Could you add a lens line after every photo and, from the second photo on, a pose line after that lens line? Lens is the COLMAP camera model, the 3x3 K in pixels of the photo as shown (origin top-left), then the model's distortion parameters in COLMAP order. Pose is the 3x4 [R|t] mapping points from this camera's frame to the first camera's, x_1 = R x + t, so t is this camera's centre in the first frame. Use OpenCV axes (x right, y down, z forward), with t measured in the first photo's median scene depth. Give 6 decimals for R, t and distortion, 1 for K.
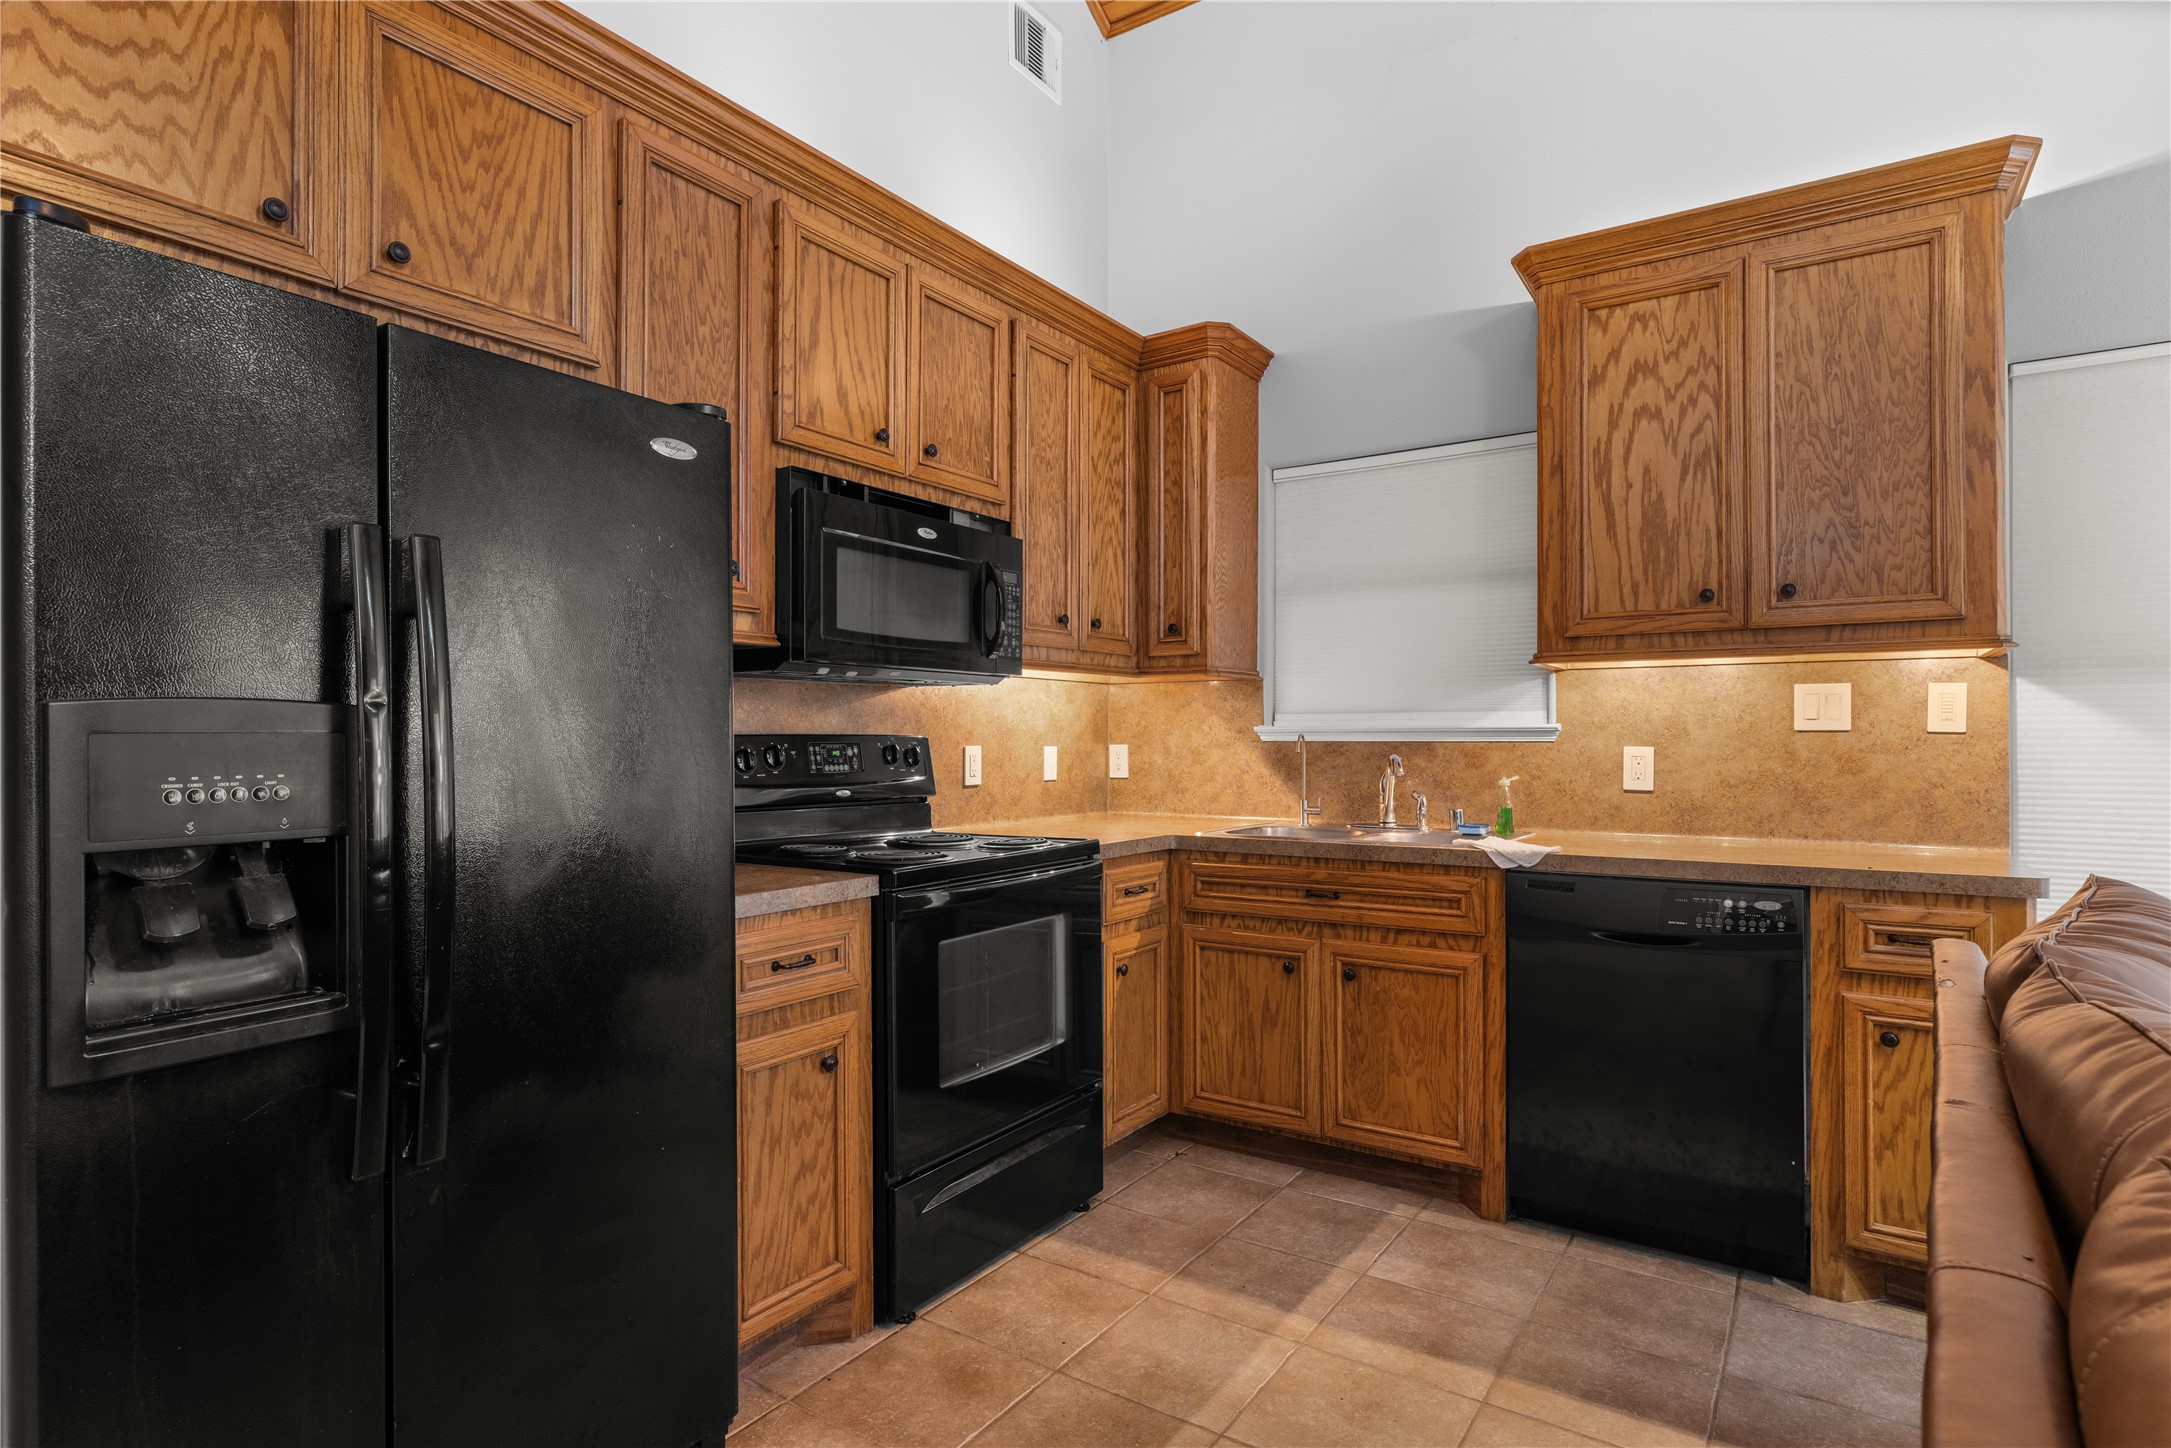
lens RADIAL K [[1097.2, 0, 1080.3], [0, 1097.2, 735.7], [0, 0, 1]] dist [-0.006423, -0.000586]
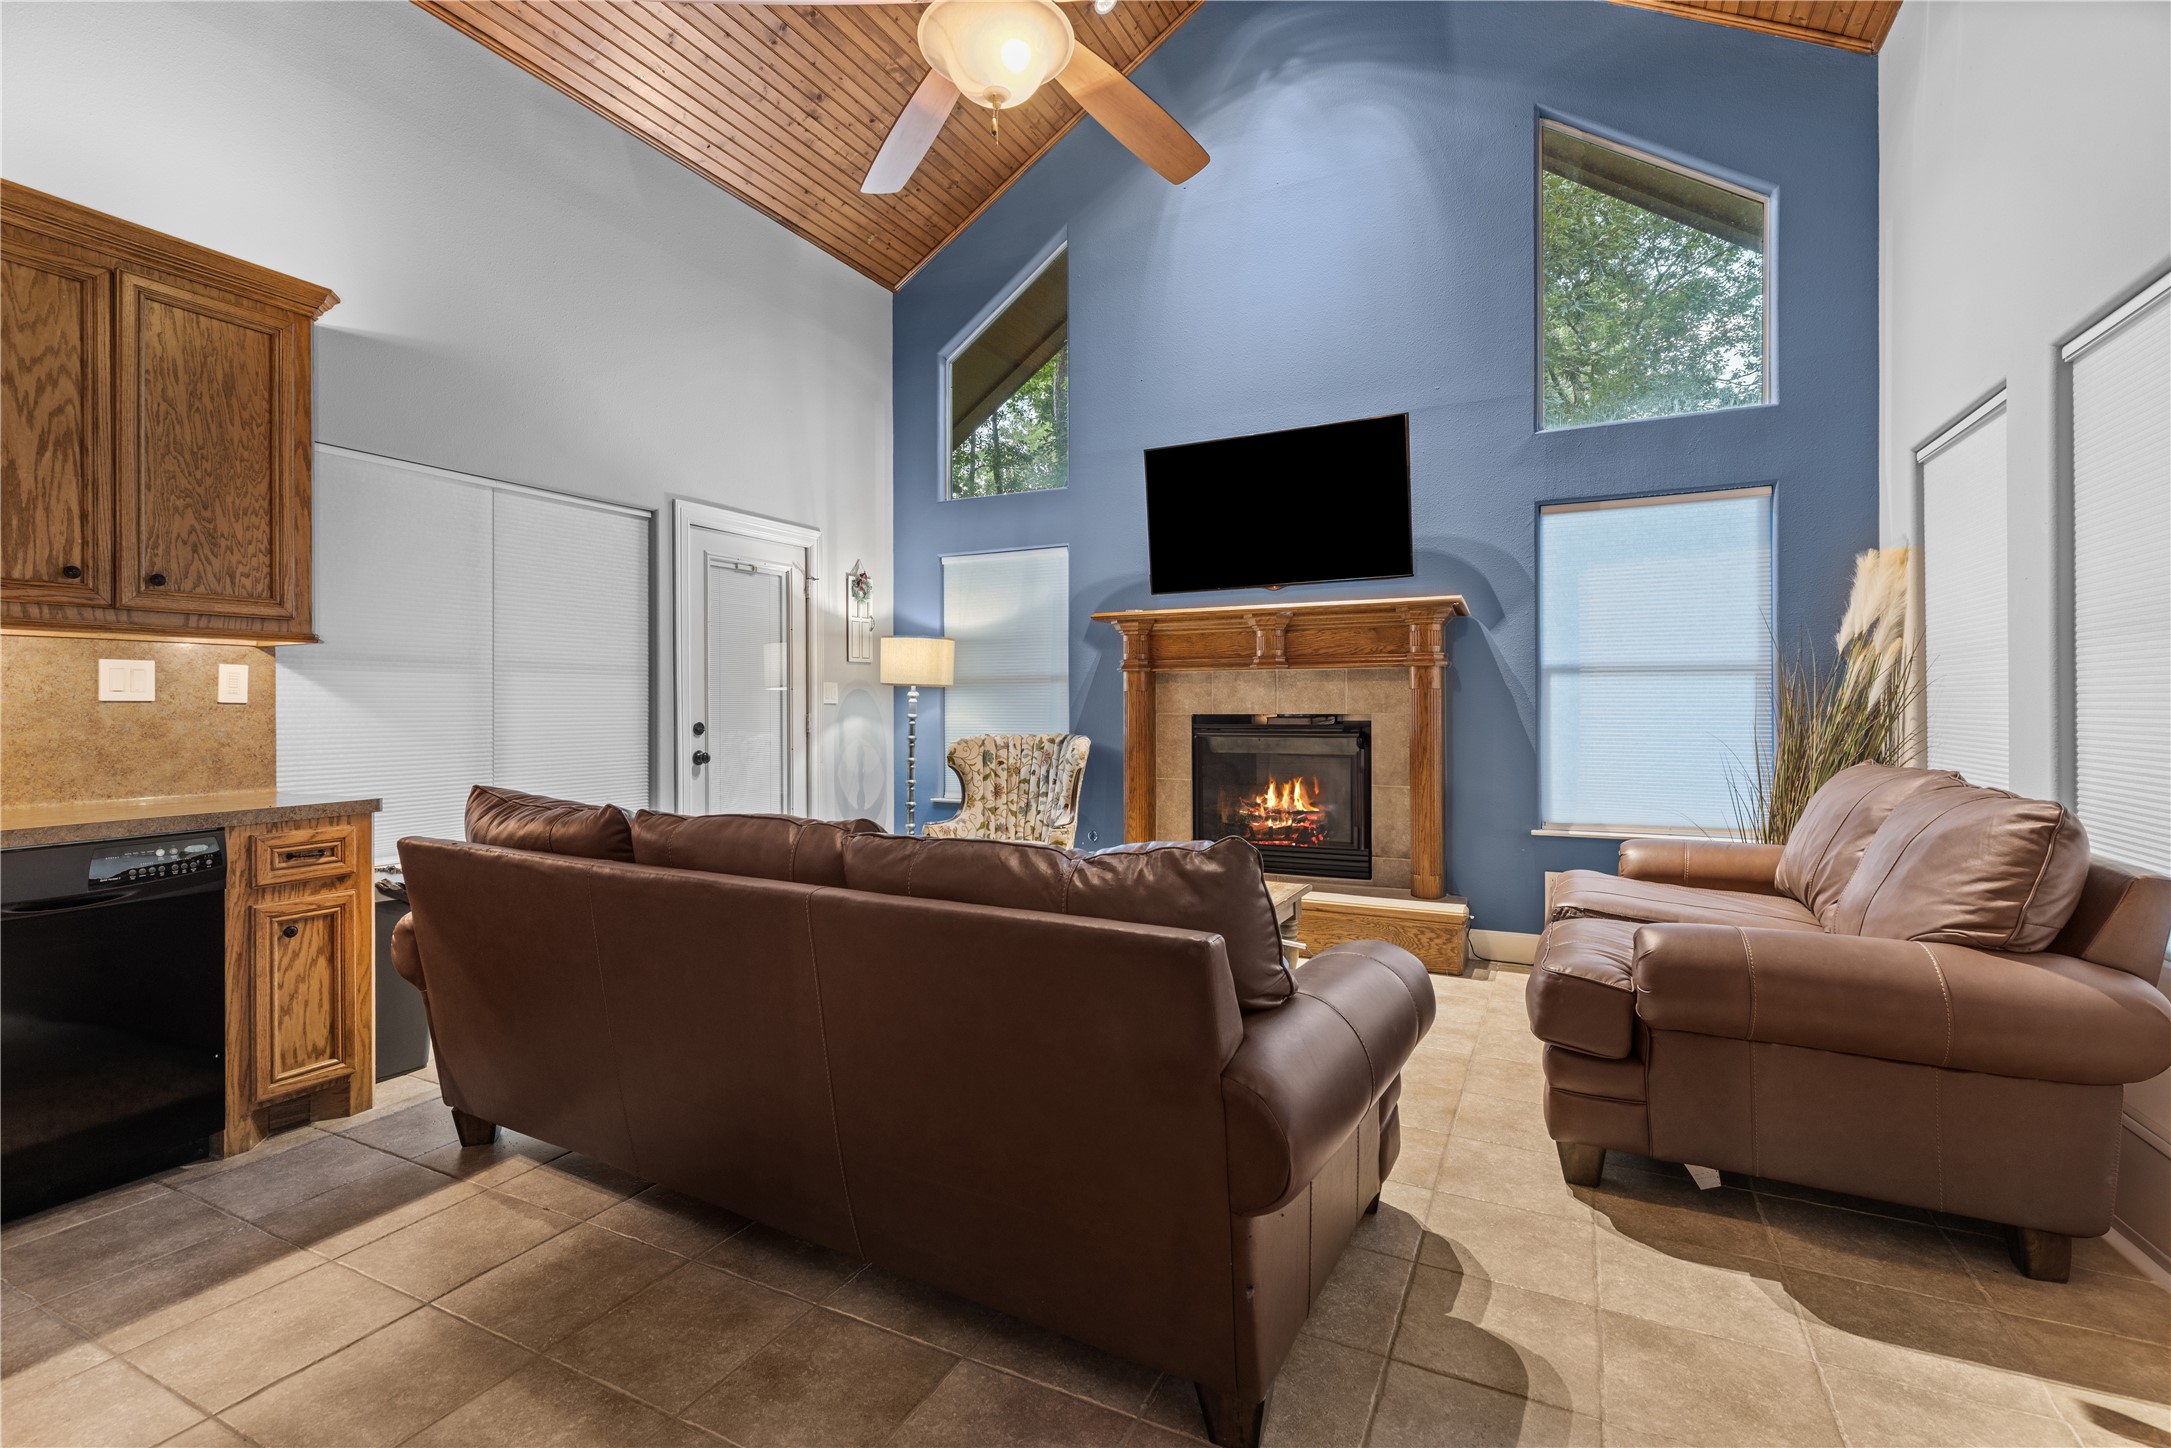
lens RADIAL K [[969.0, 0, 1079.9], [0, 969.0, 706.8], [0, 0, 1]] dist [-0.020992, -0.000064]
pose [[-0.143420, -0.001751, 0.989660, -0.490801], [0.000741, 0.999998, 0.001877, 0.000035], [-0.989662, 0.001003, -0.143418, 0.182016]]
